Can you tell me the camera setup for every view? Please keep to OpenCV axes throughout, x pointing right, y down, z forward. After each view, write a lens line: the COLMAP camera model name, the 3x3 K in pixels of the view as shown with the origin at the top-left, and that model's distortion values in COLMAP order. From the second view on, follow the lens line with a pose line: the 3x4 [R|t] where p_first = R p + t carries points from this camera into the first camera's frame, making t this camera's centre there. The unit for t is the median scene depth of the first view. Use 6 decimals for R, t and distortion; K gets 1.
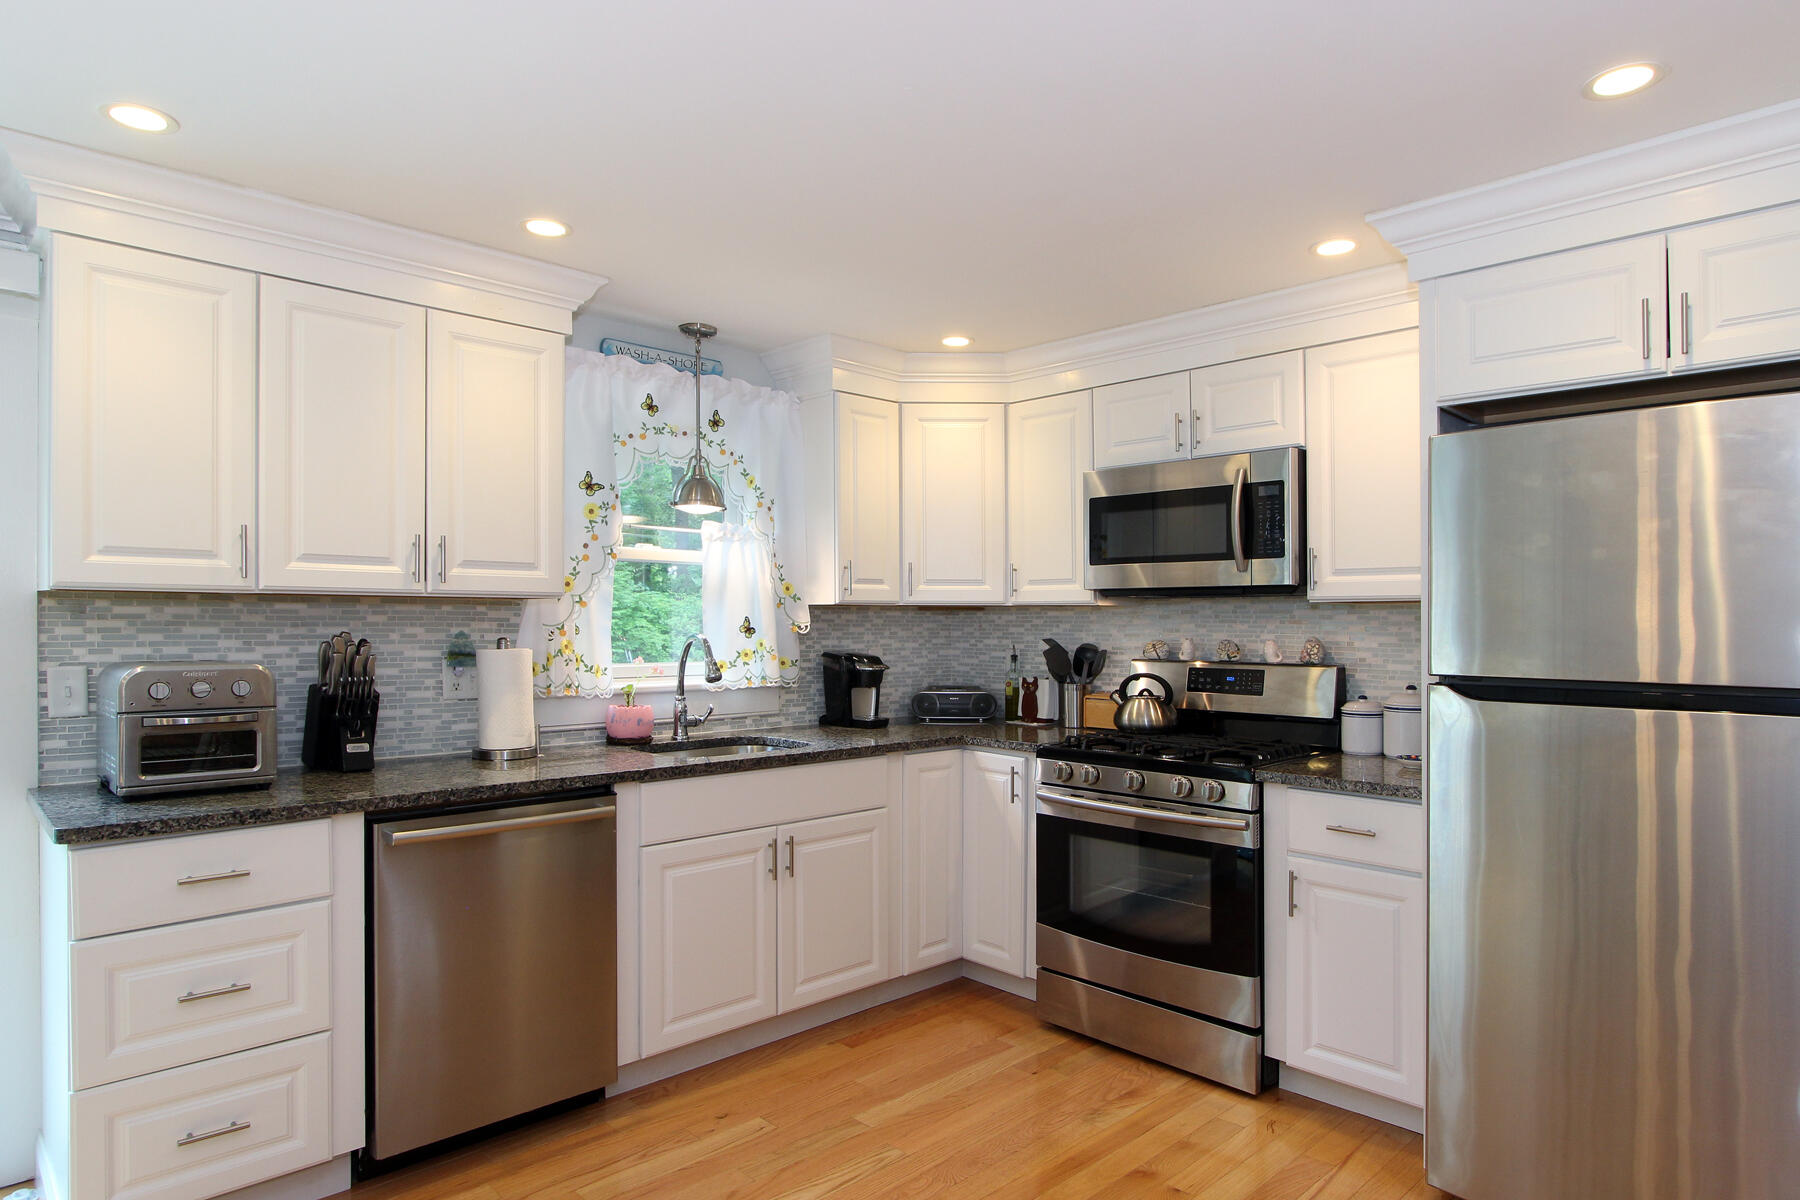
lens RADIAL K [[1069.8, 0, 923.8], [0, 1069.8, 634.7], [0, 0, 1]] dist [-0.003474, -0.000339]
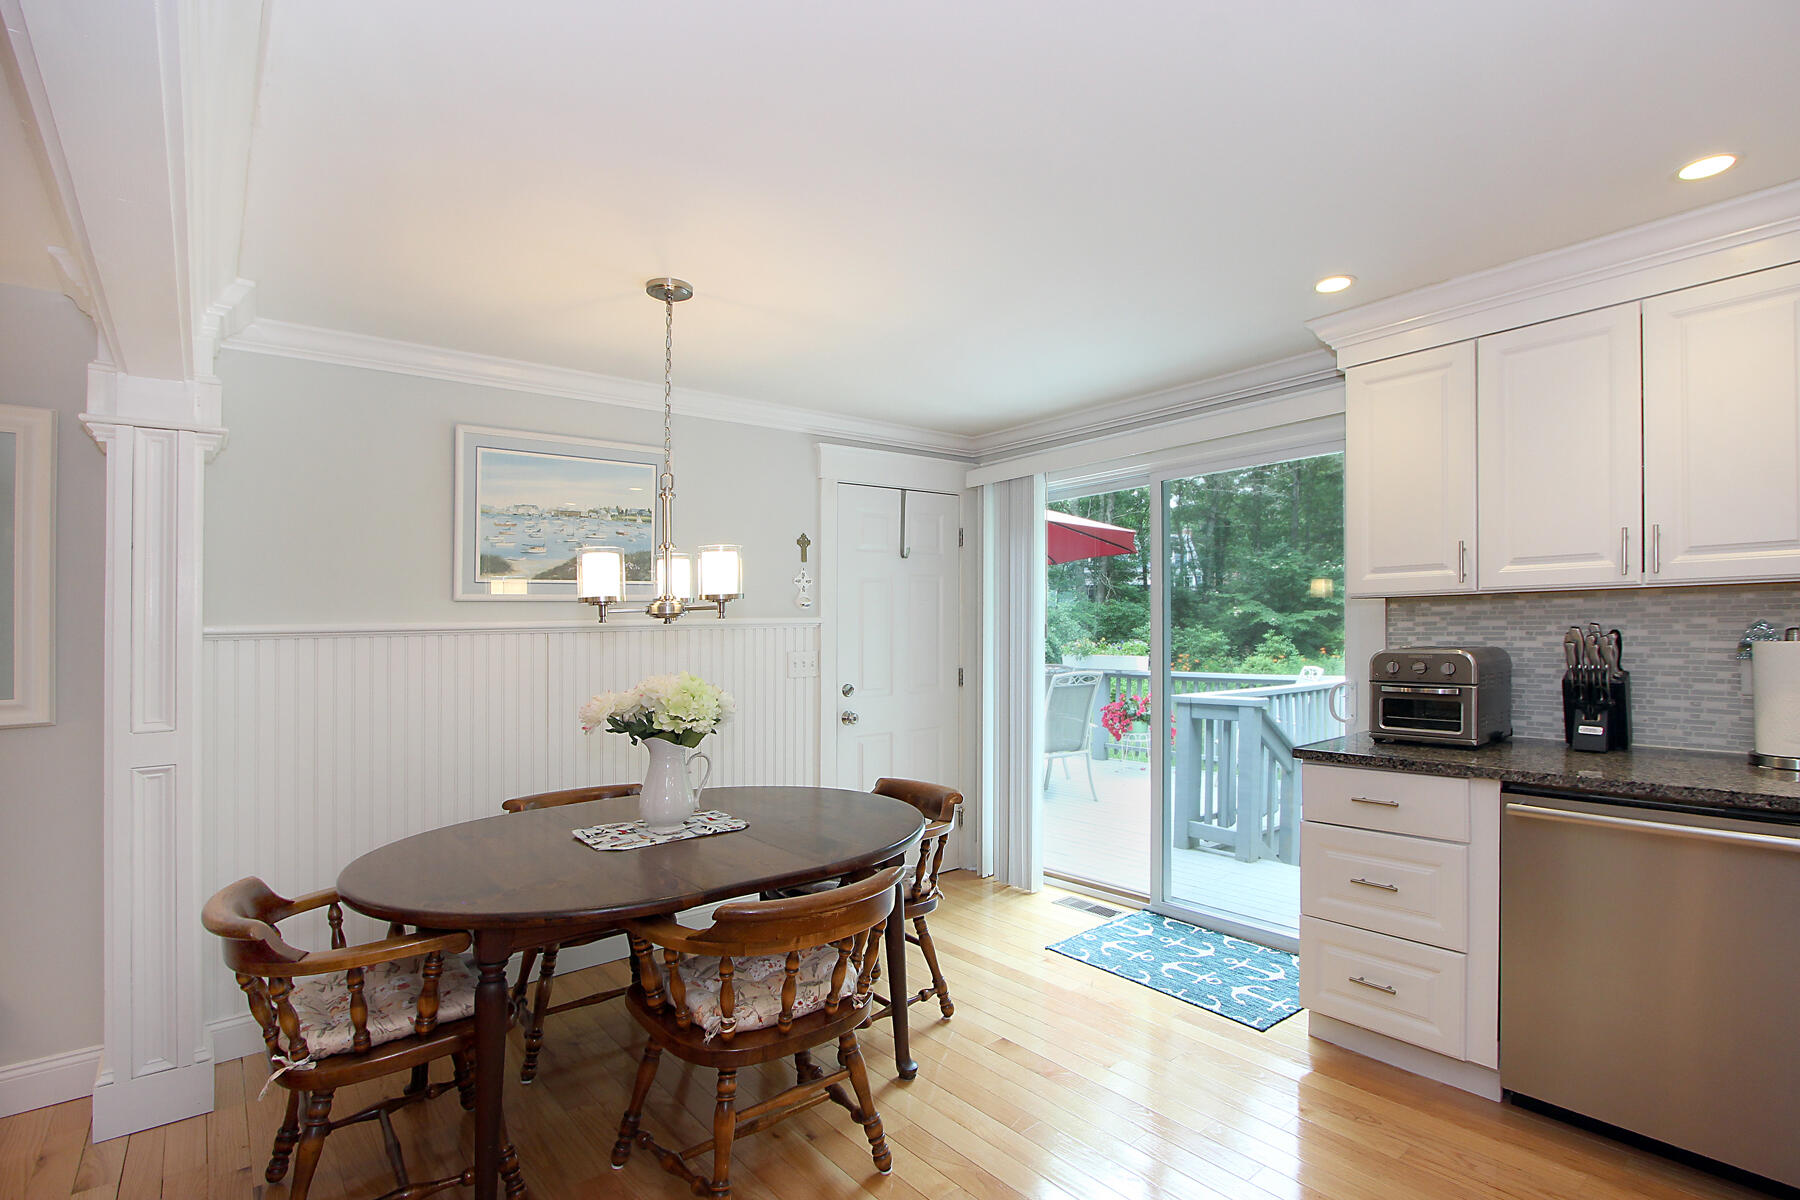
lens RADIAL K [[855.9, 0, 907.0], [0, 855.9, 621.2], [0, 0, 1]] dist [-0.012177, -0.000200]
pose [[-0.090575, -0.008929, -0.995850, 0.310300], [0.009014, 0.999911, -0.009785, -0.002105], [0.995849, -0.009863, -0.090486, 0.308105]]
